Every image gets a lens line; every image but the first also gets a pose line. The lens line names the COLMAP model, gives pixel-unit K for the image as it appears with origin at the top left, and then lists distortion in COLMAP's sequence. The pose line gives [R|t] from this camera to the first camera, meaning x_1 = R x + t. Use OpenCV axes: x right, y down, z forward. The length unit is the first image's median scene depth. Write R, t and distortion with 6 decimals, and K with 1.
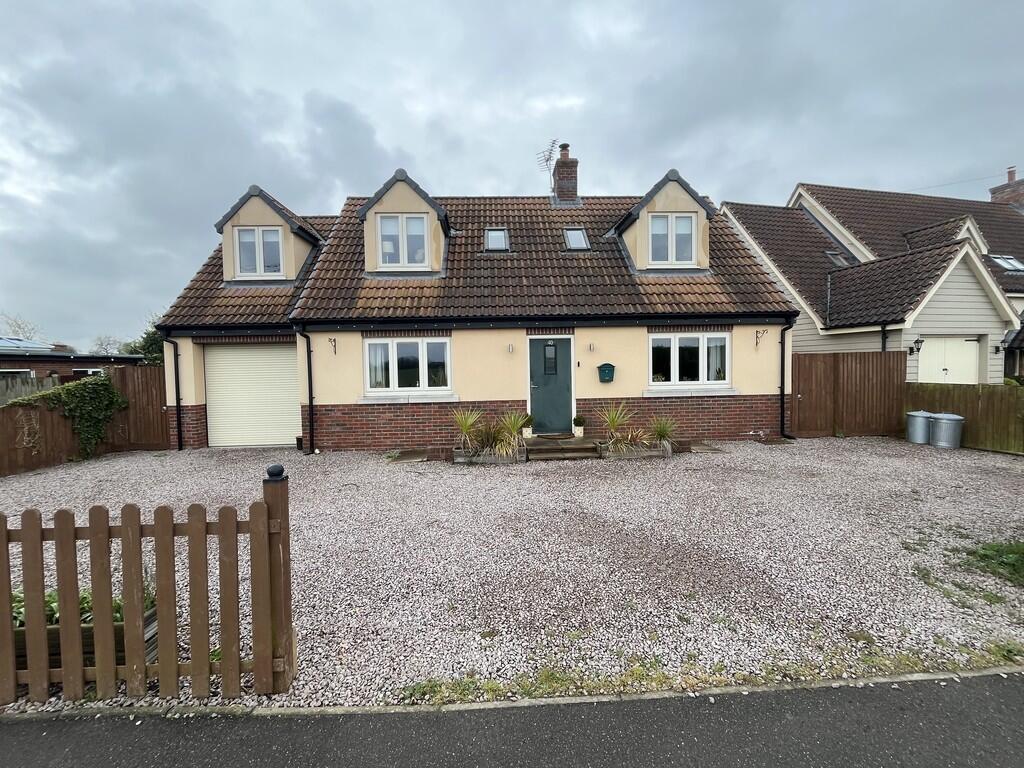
lens RADIAL K [[438.1, 0, 512.0], [0, 438.1, 384.0], [0, 0, 1]] dist [0.003709, 0.000094]
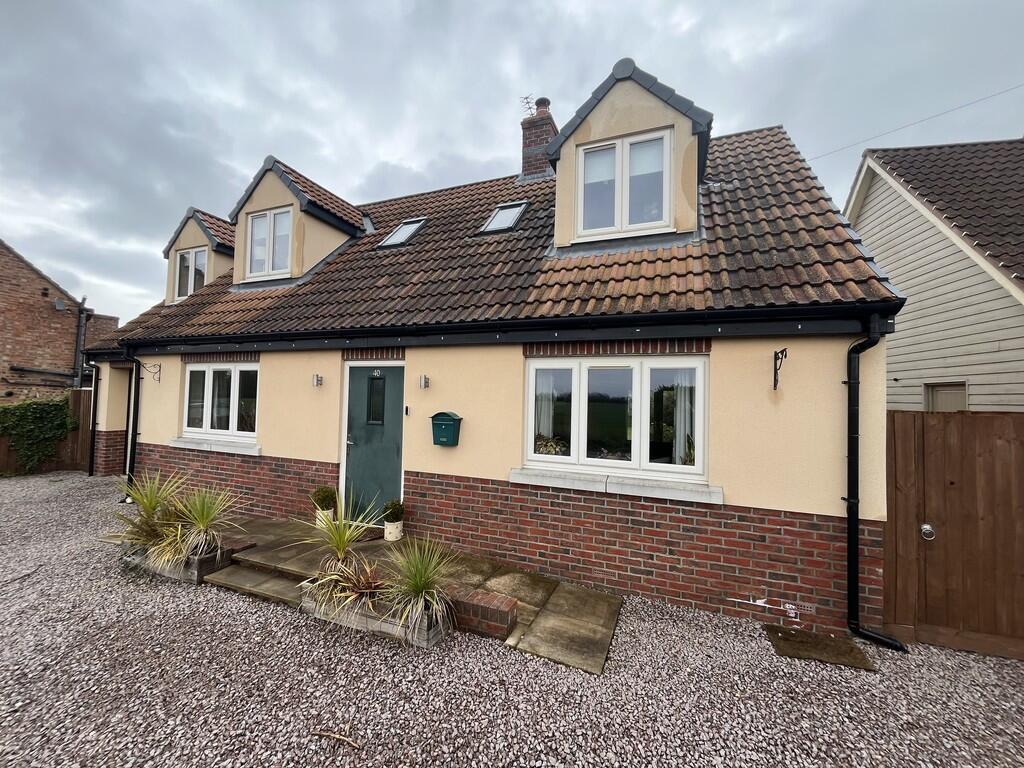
lens RADIAL K [[412.9, 0, 512.0], [0, 412.9, 384.0], [0, 0, 1]] dist [-0.000661, -0.000015]
pose [[0.911390, 0.027484, -0.410626, 0.493177], [-0.058870, 0.996213, -0.063984, -0.052913], [0.407312, 0.082488, 0.909556, 0.548407]]
